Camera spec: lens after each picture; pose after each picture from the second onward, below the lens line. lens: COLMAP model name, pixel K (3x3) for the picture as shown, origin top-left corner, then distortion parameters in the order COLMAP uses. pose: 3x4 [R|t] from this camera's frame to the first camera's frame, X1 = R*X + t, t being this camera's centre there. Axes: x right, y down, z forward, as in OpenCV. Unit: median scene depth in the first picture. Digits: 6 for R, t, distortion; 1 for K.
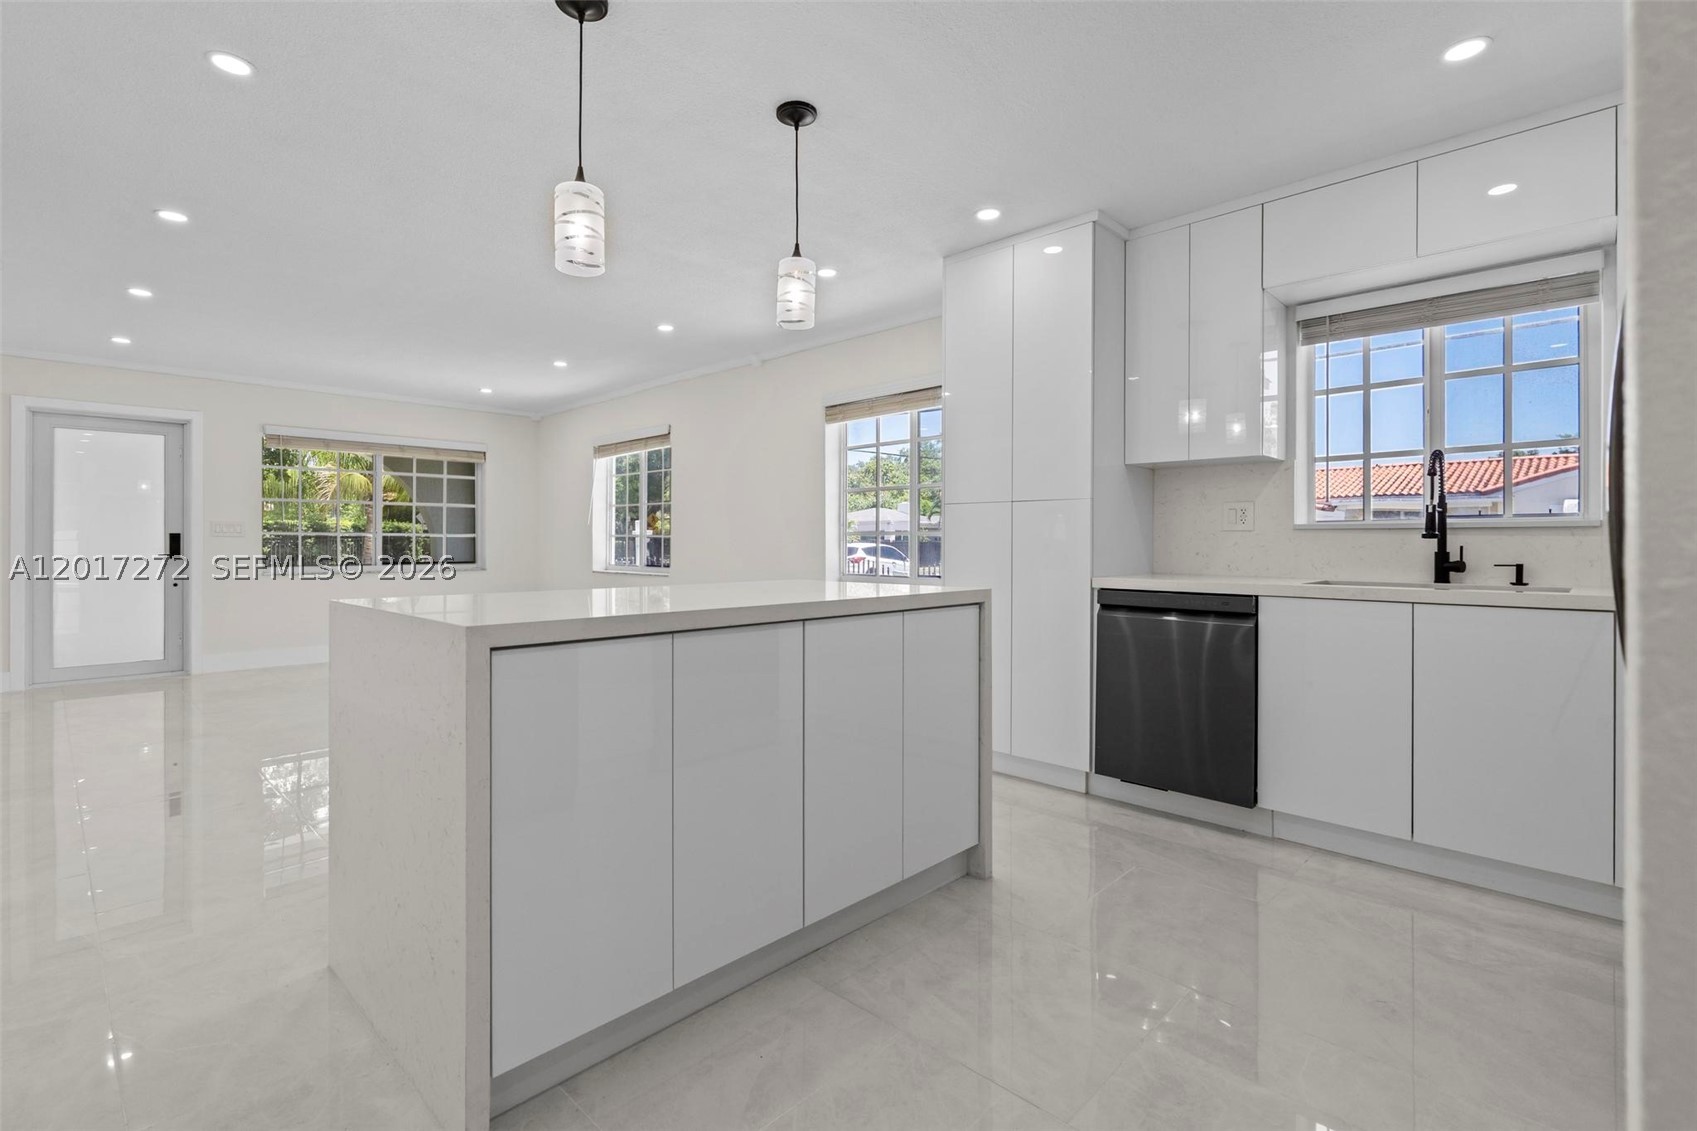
lens RADIAL K [[759.8, 0, 846.4], [0, 759.8, 547.9], [0, 0, 1]] dist [-0.001023, -0.000327]
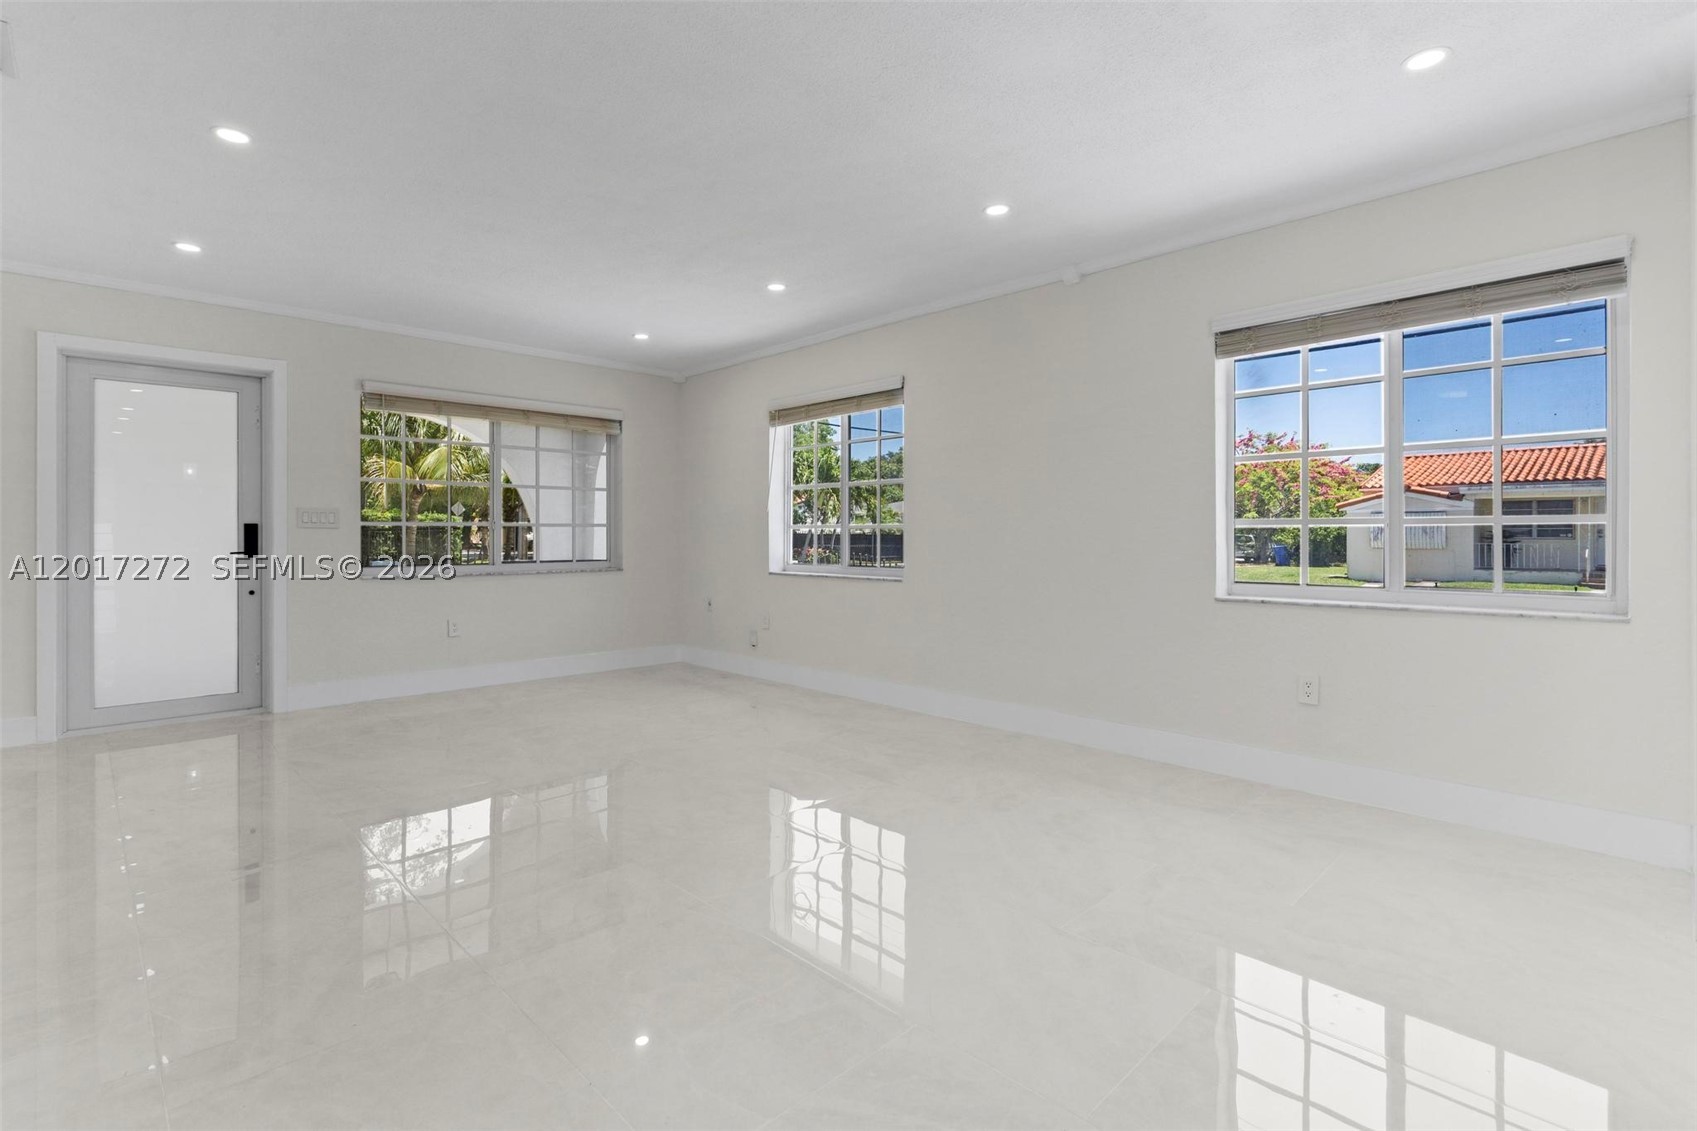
lens RADIAL K [[775.4, 0, 849.3], [0, 775.4, 541.0], [0, 0, 1]] dist [-0.004969, -0.000387]
pose [[0.999586, -0.000029, -0.028755, -0.270689], [0.000071, 0.999999, 0.001455, -0.003218], [0.028755, -0.001457, 0.999585, 0.253499]]
